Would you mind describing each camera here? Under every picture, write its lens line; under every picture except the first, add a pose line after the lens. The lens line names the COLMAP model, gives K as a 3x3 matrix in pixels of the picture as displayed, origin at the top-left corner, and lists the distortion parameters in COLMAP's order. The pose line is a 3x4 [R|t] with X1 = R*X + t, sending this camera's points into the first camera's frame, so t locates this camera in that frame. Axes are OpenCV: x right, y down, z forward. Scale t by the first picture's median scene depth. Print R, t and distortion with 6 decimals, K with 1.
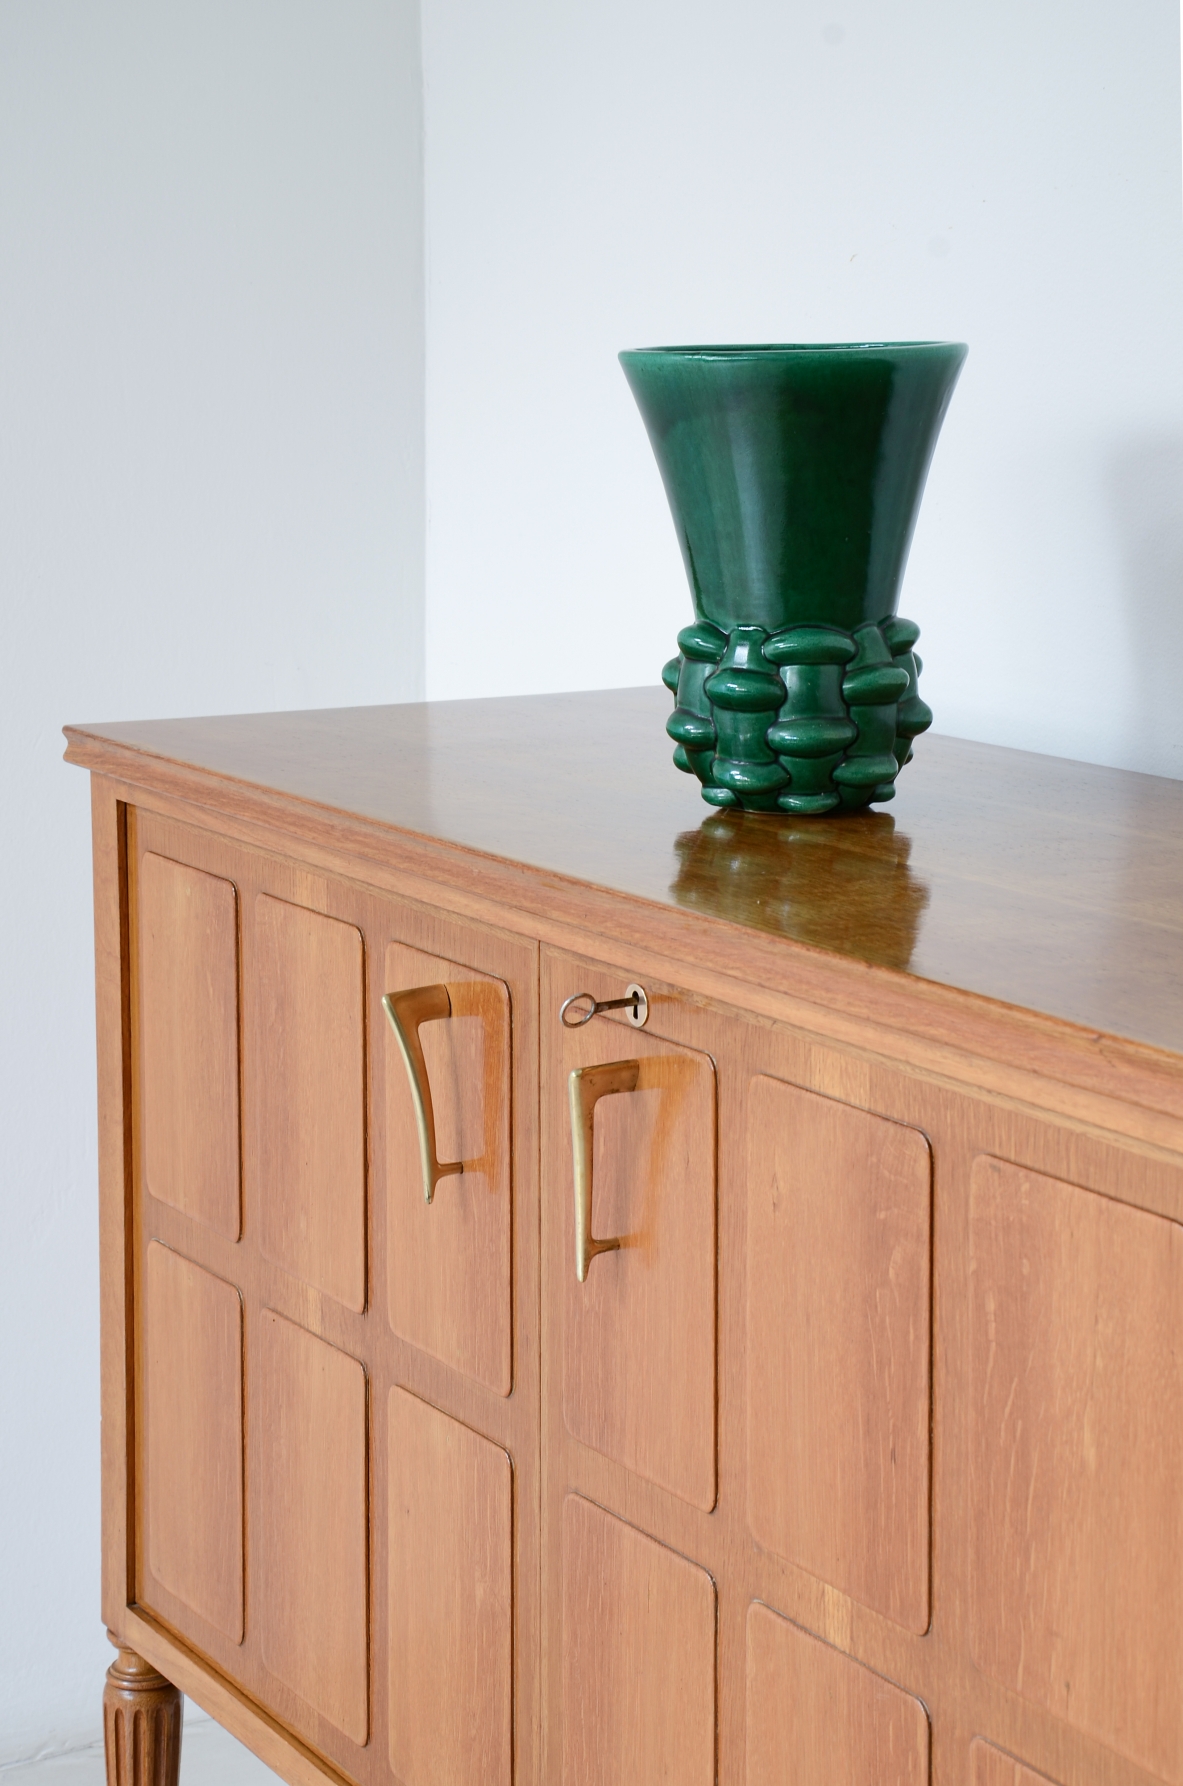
lens RADIAL K [[3568.4, 0, 591.4], [0, 3568.4, 817.9], [0, 0, 1]] dist [0.275996, 0.281127]
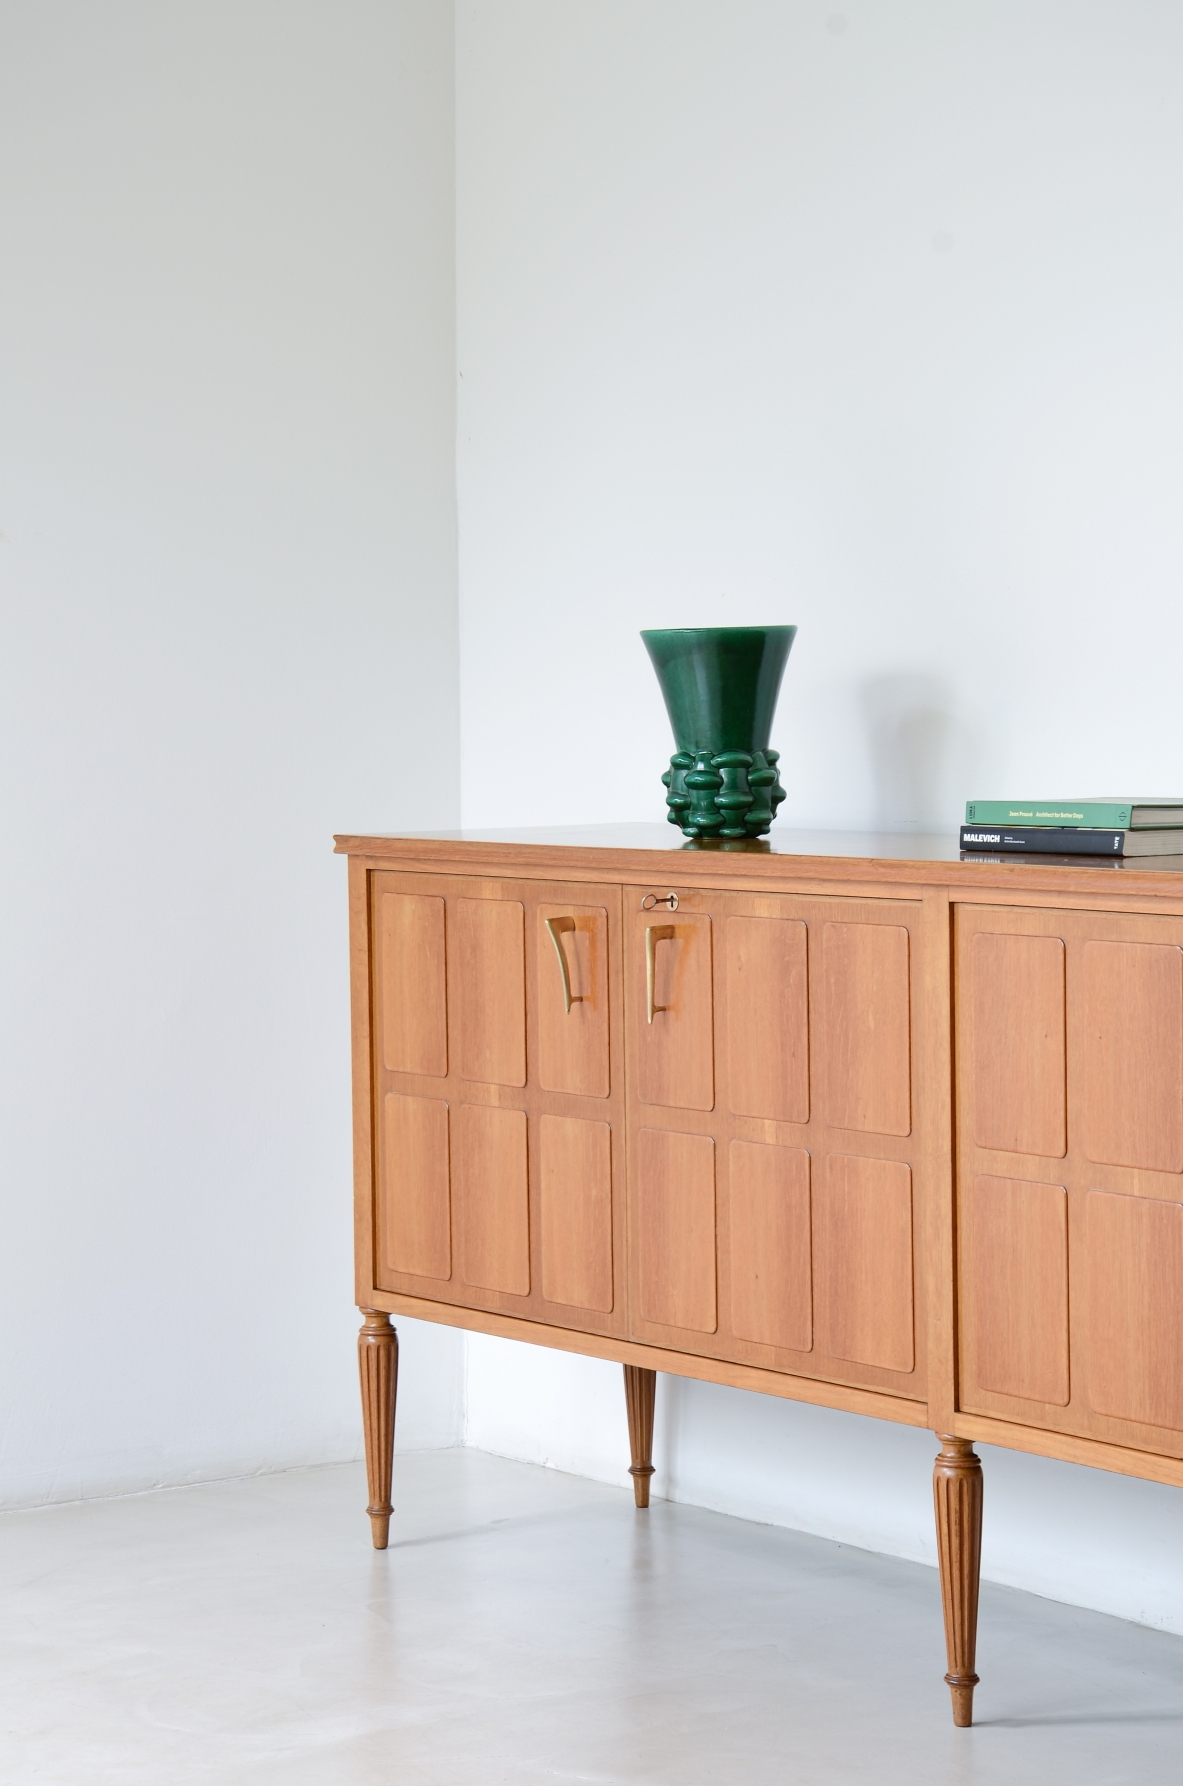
lens RADIAL K [[4216.8, 0, 656.5], [0, 4216.8, 956.2], [0, 0, 1]] dist [0.379185, 0.295568]
pose [[0.994049, -0.020789, 0.106932, -0.286772], [0.029975, 0.995927, -0.085034, 0.315018], [-0.104729, 0.087734, 0.990623, -1.687799]]
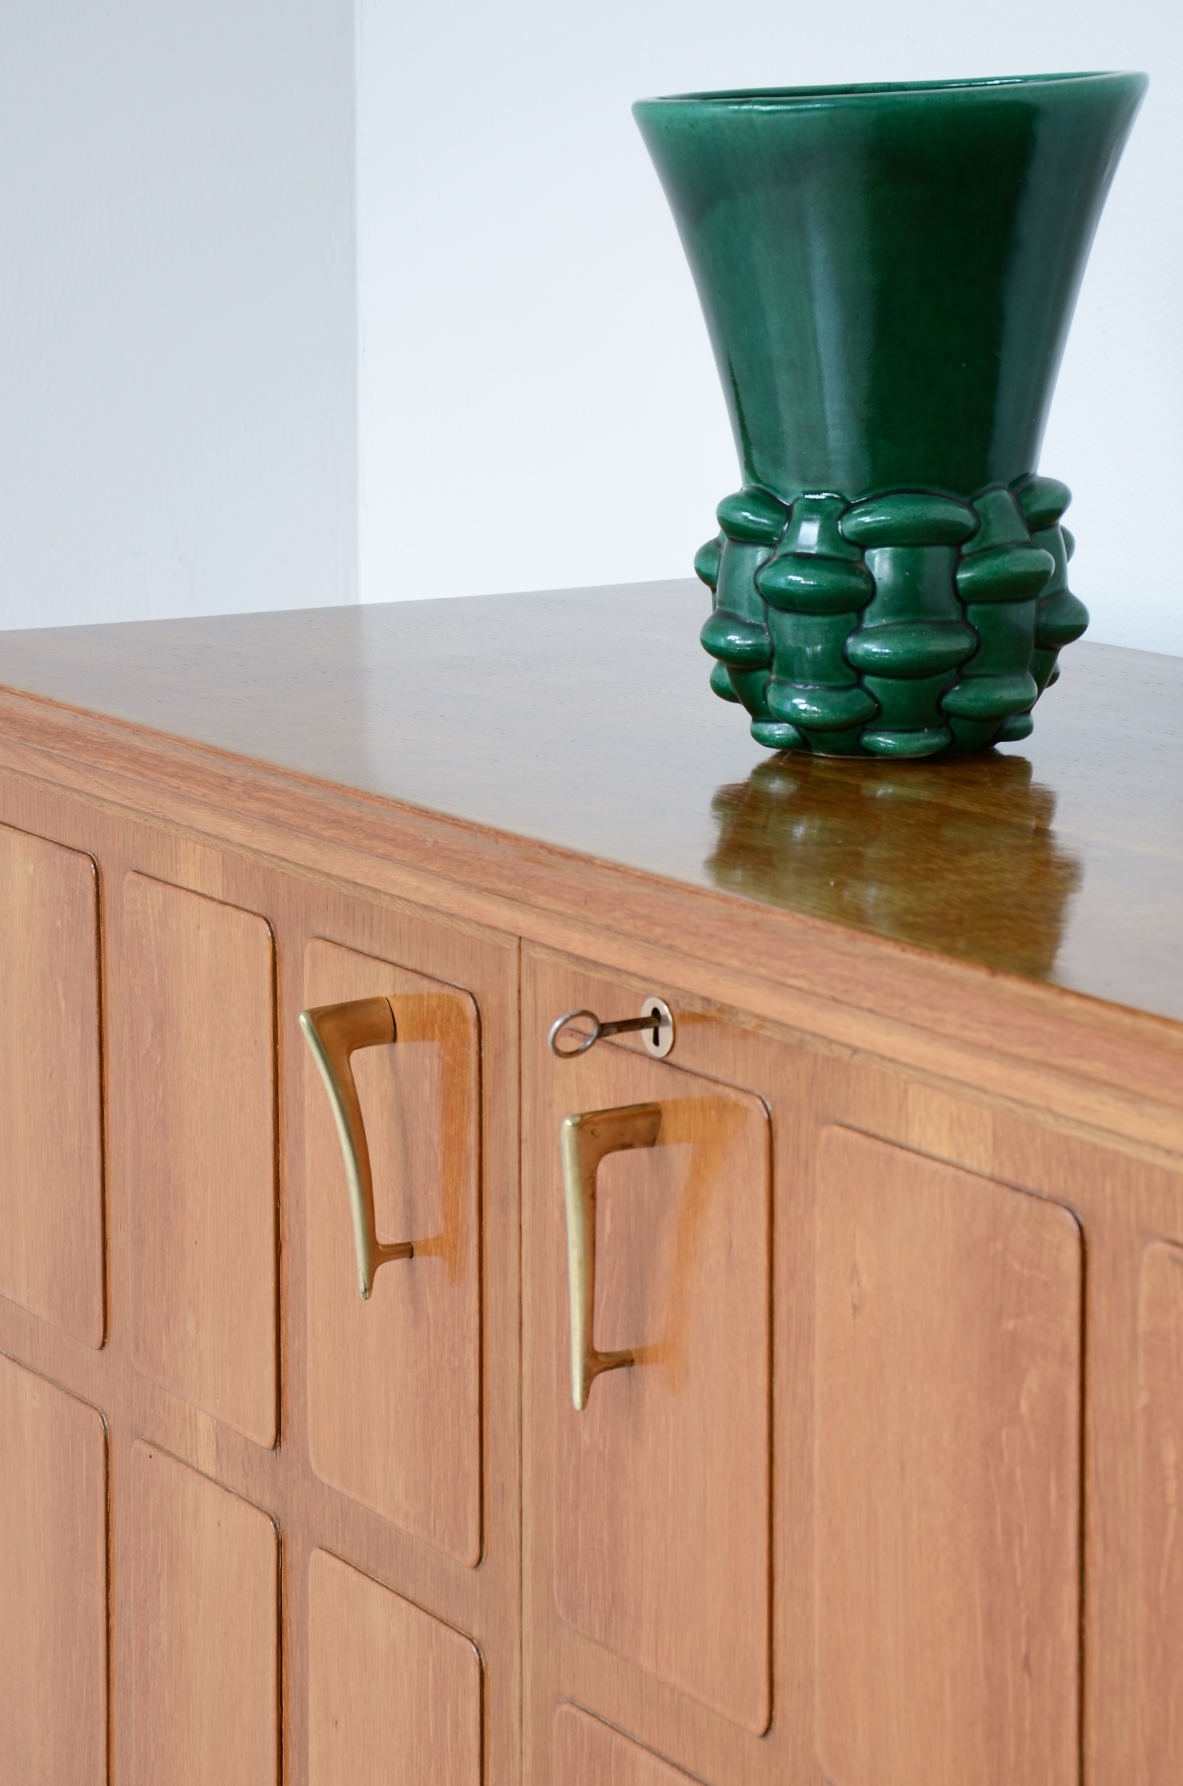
lens RADIAL K [[4529.6, 0, 591.5], [0, 4529.6, 893.0], [0, 0, 1]] dist [0.459975, 0.307774]
pose [[0.999962, -0.001634, 0.008553, -0.008120], [0.001408, 0.999650, 0.026404, 0.001497], [-0.008593, -0.026391, 0.999615, 0.089892]]
